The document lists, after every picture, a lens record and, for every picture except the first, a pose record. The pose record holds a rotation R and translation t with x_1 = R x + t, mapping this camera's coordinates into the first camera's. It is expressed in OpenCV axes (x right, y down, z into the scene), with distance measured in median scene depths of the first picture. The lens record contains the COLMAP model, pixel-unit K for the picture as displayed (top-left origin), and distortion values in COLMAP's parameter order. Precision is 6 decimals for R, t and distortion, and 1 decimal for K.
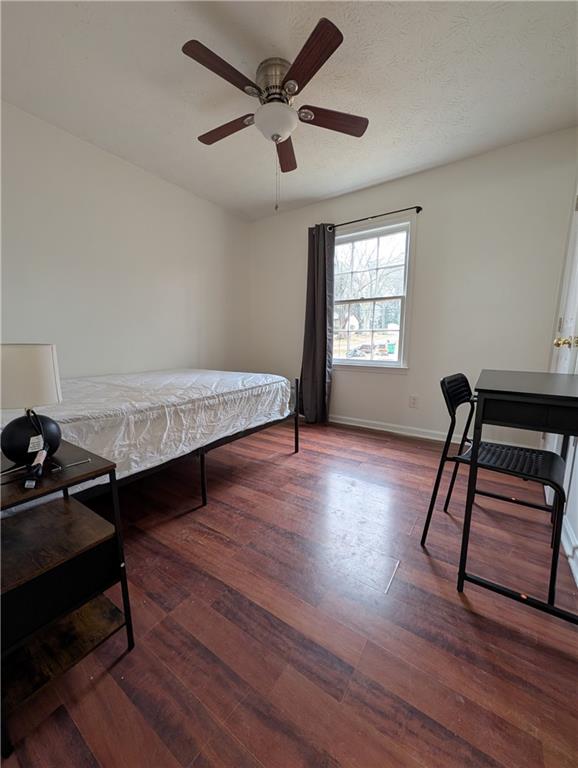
lens RADIAL K [[291.8, 0, 289.0], [0, 291.8, 384.0], [0, 0, 1]] dist [-0.001585, -0.000011]
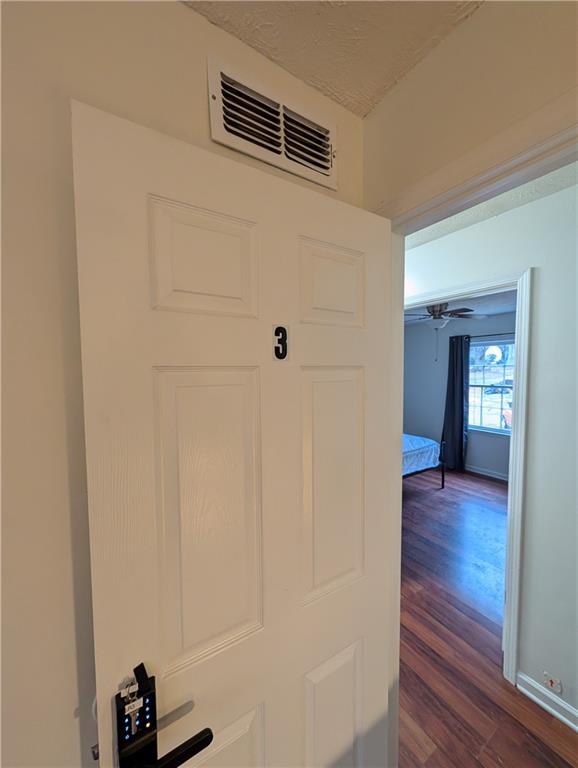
lens RADIAL K [[291.8, 0, 289.0], [0, 291.8, 384.0], [0, 0, 1]] dist [-0.001585, -0.000011]
pose [[0.920716, 0.012212, -0.390041, -0.137183], [-0.049767, 0.995023, -0.086323, -0.159780], [0.387046, 0.098890, 0.916742, -0.873852]]
